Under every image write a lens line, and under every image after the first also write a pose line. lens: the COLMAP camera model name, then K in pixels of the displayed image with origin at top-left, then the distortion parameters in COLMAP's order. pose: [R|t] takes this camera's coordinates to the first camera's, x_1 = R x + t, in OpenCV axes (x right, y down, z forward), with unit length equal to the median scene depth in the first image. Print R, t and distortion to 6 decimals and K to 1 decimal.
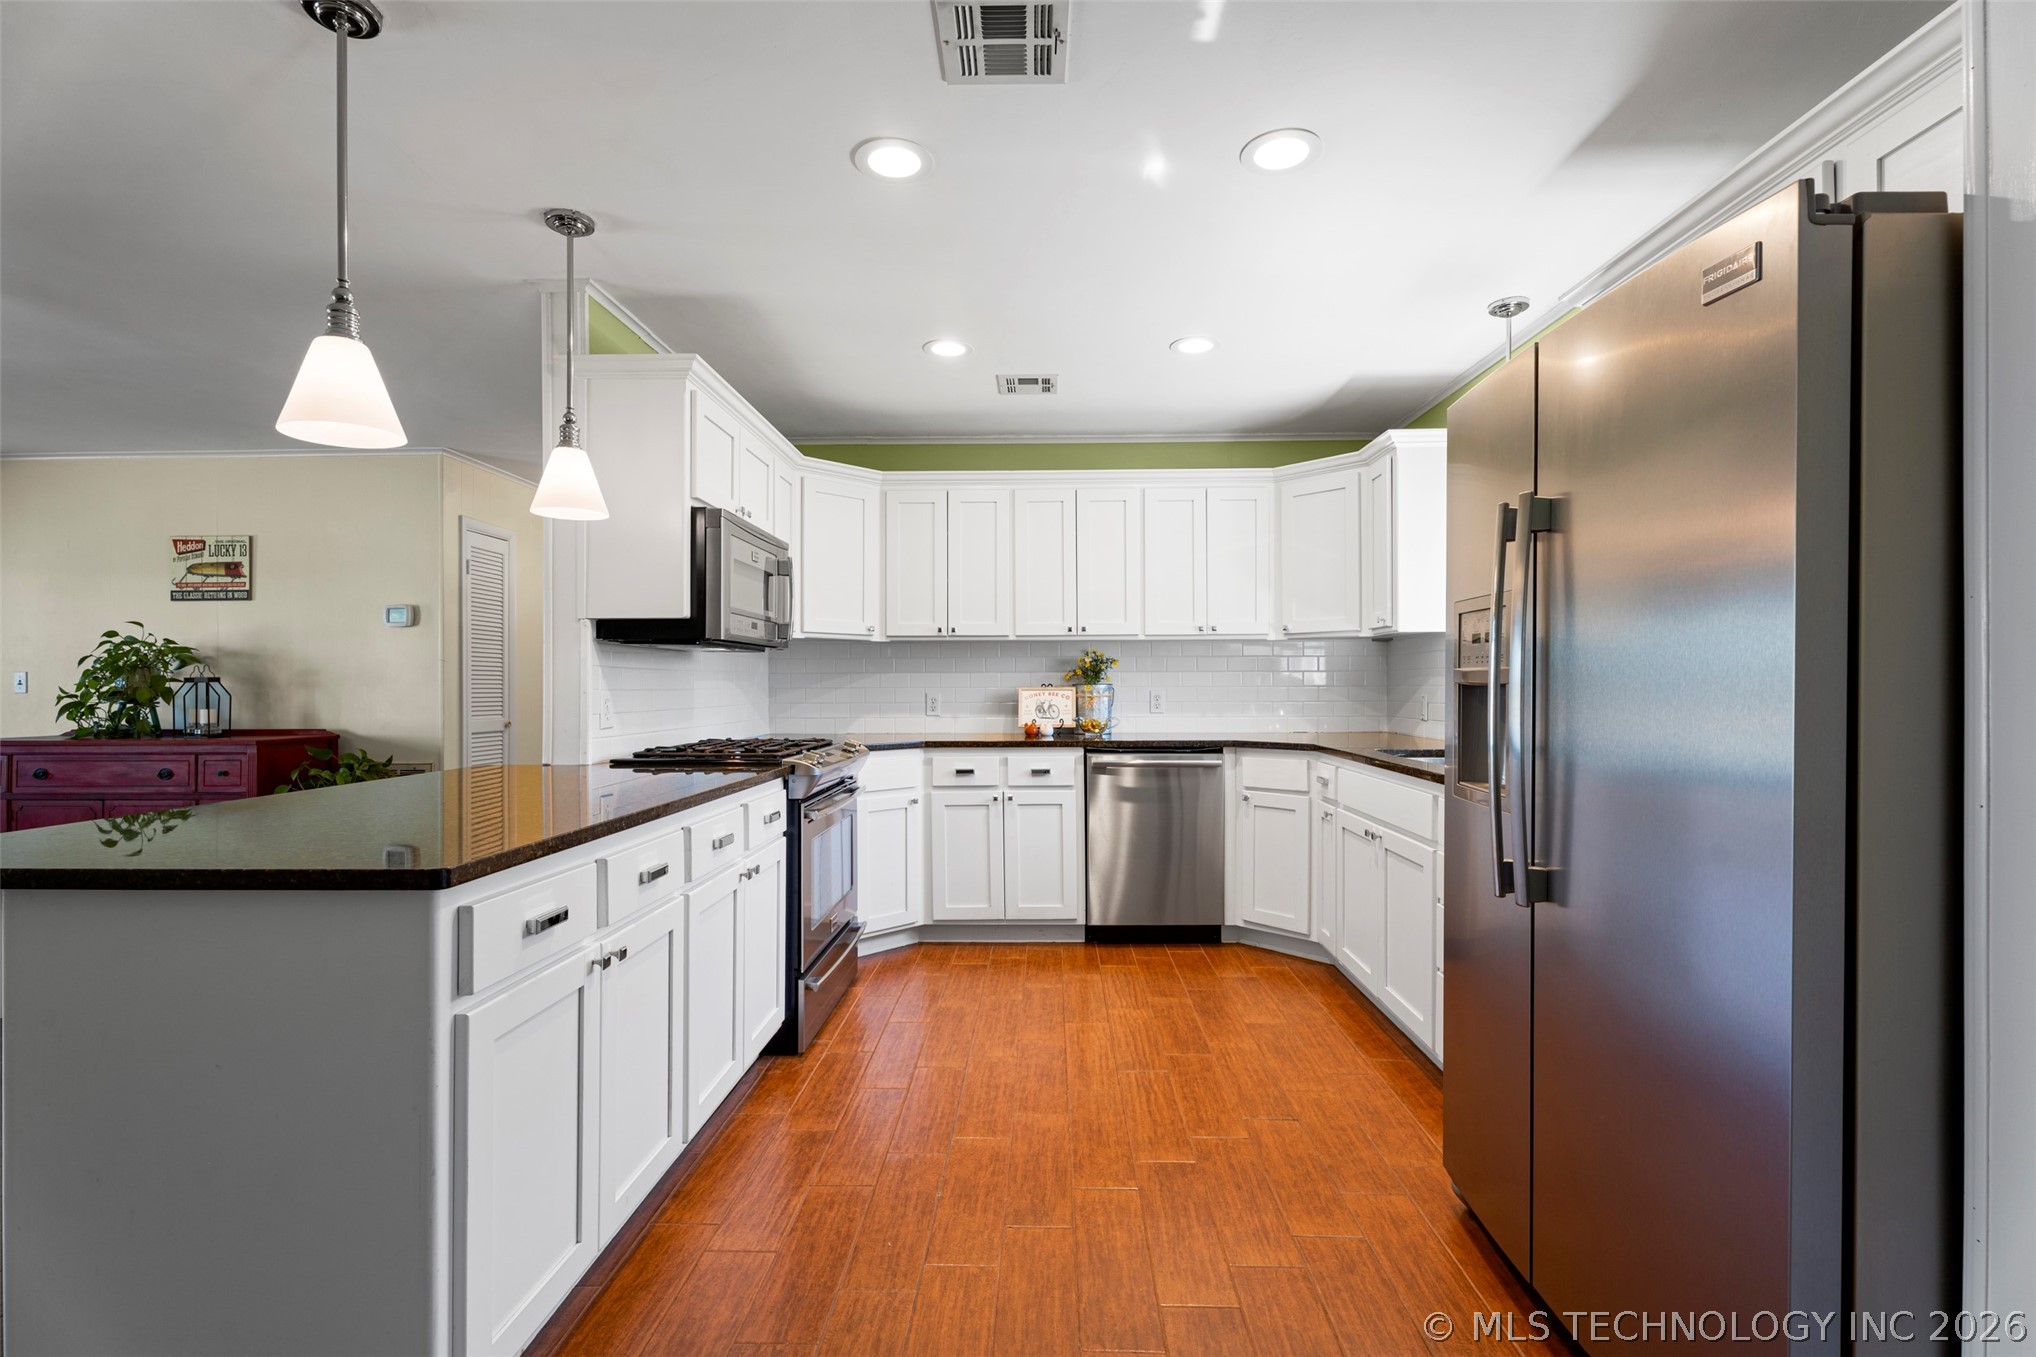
lens RADIAL K [[903.5, 0, 1021.5], [0, 903.5, 683.4], [0, 0, 1]] dist [-0.000011, 0.000664]
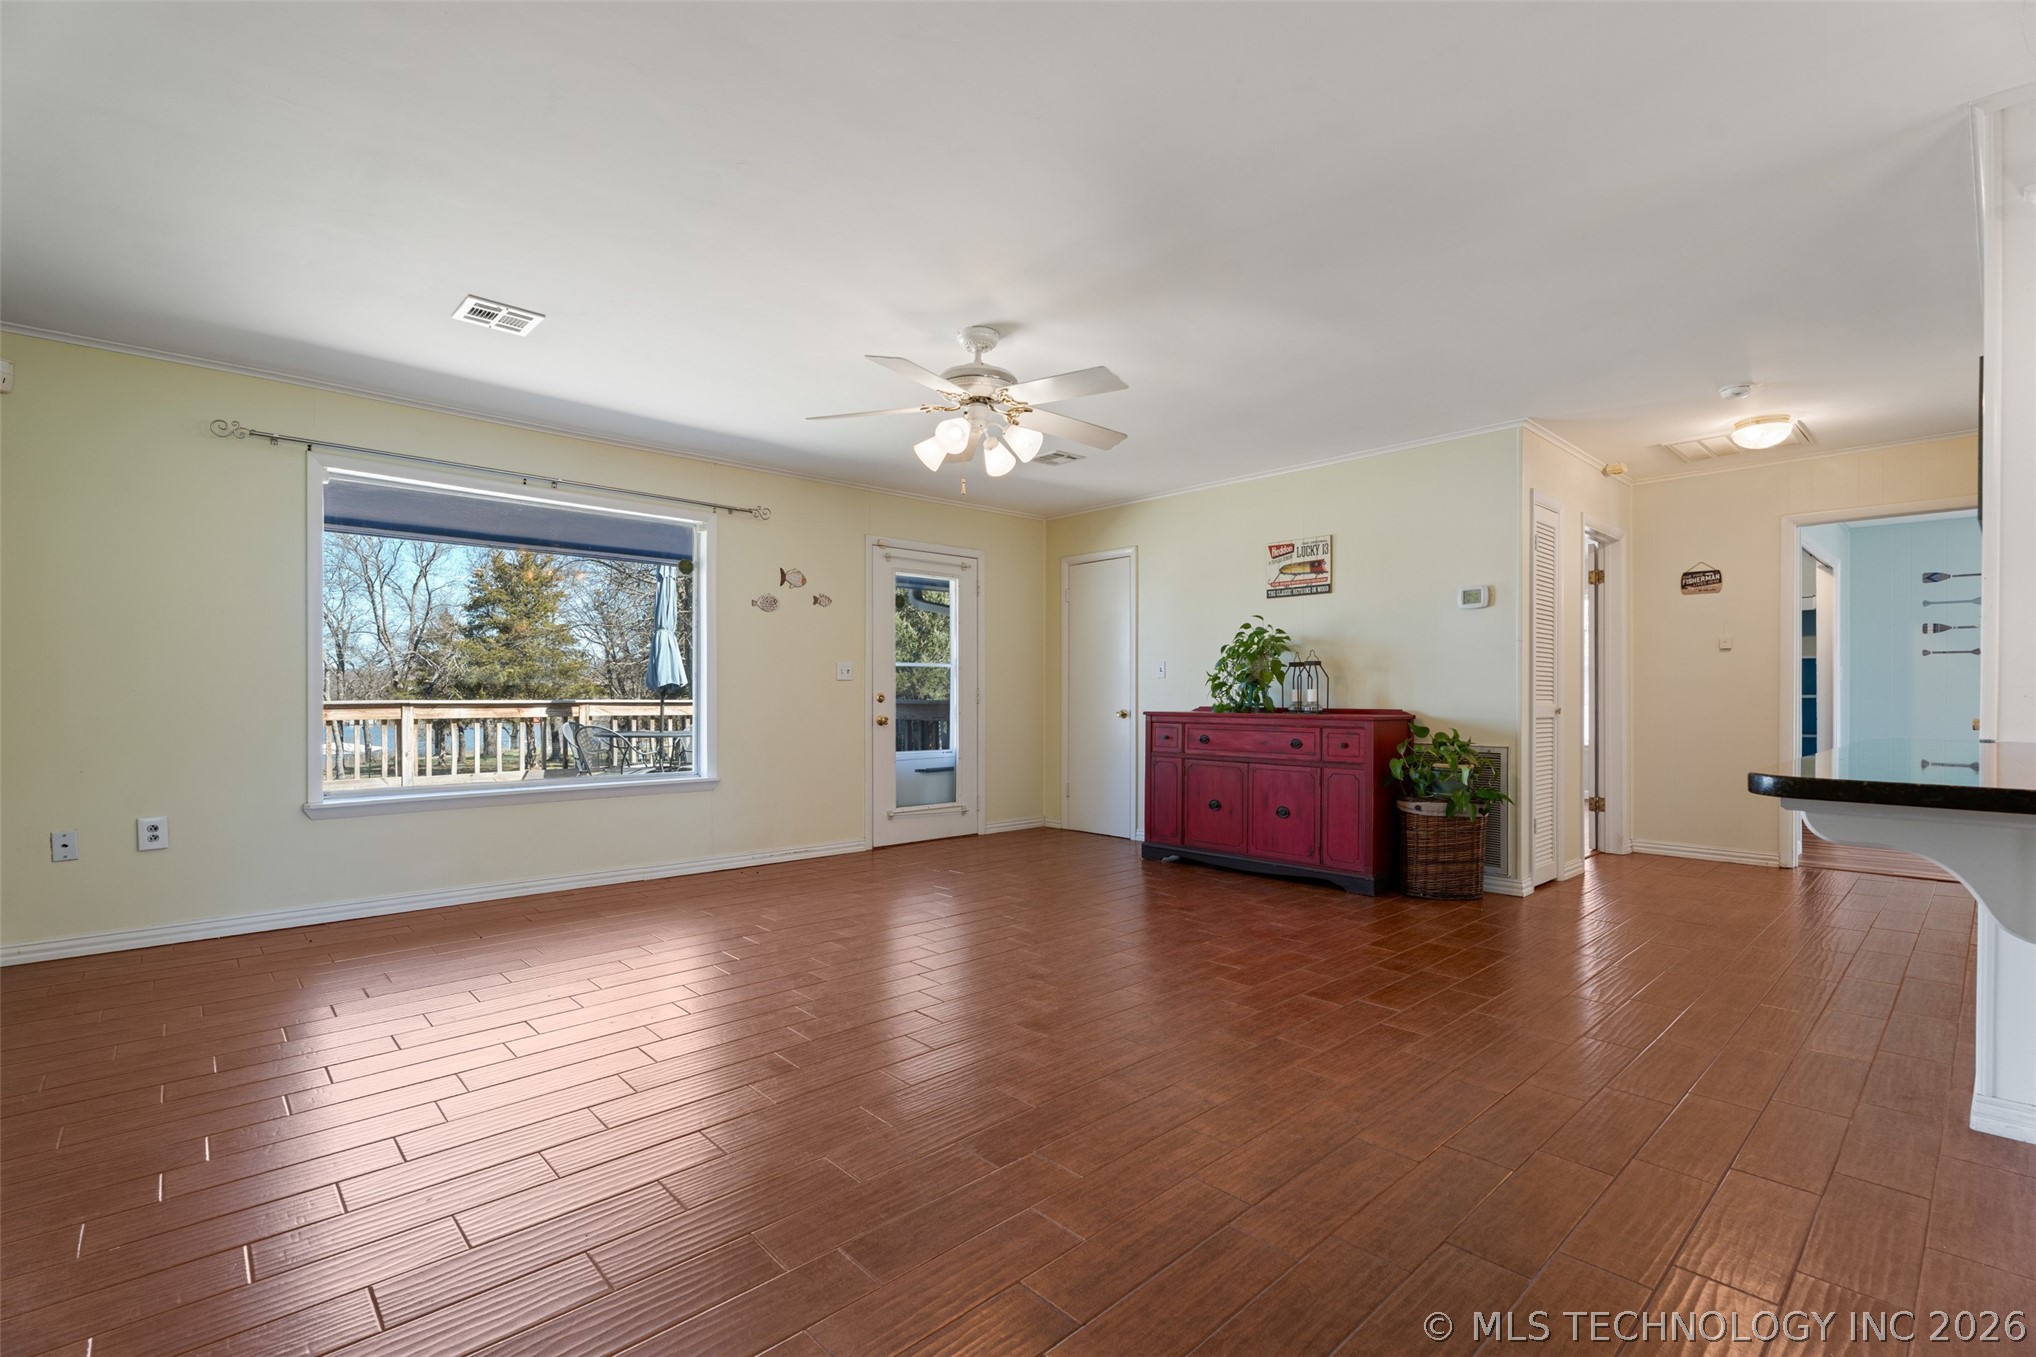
lens RADIAL K [[903.5, 0, 1013.4], [0, 903.5, 699.0], [0, 0, 1]] dist [-0.000011, 0.000664]
pose [[0.702026, 0.008471, -0.712101, -0.363552], [-0.002369, 0.999952, 0.009560, 0.031554], [0.712147, -0.005024, 0.702012, -0.067329]]
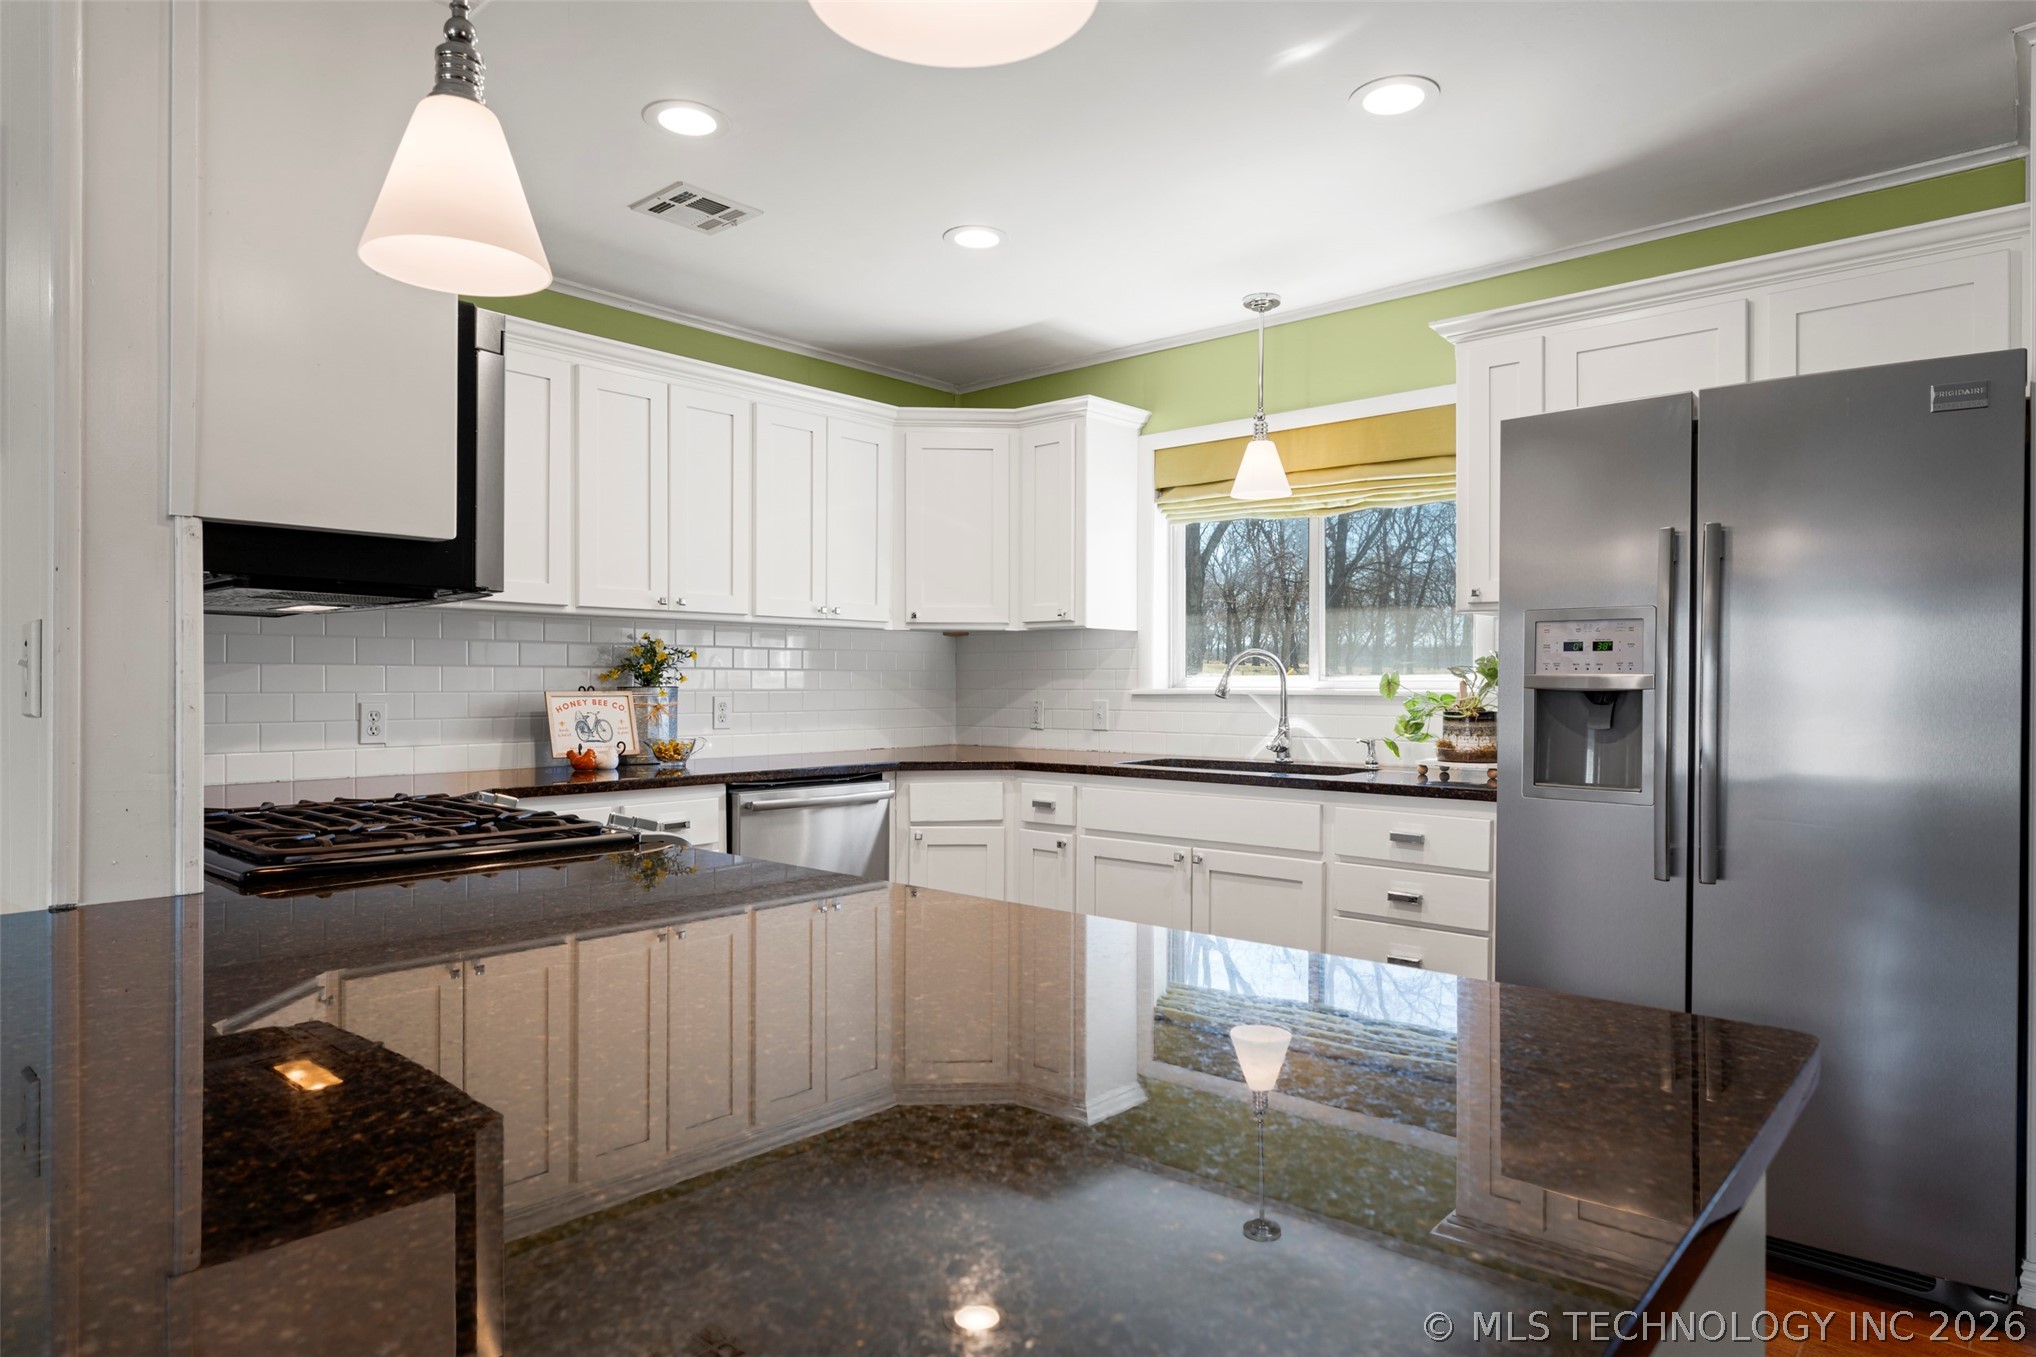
lens RADIAL K [[1183.2, 0, 1008.8], [0, 1183.2, 691.6], [0, 0, 1]] dist [-0.007311, 0.004024]
pose [[0.636461, -0.001065, 0.771308, -0.423209], [-0.004327, 0.999978, 0.004951, -0.000979], [-0.771297, -0.006488, 0.636443, 0.266213]]
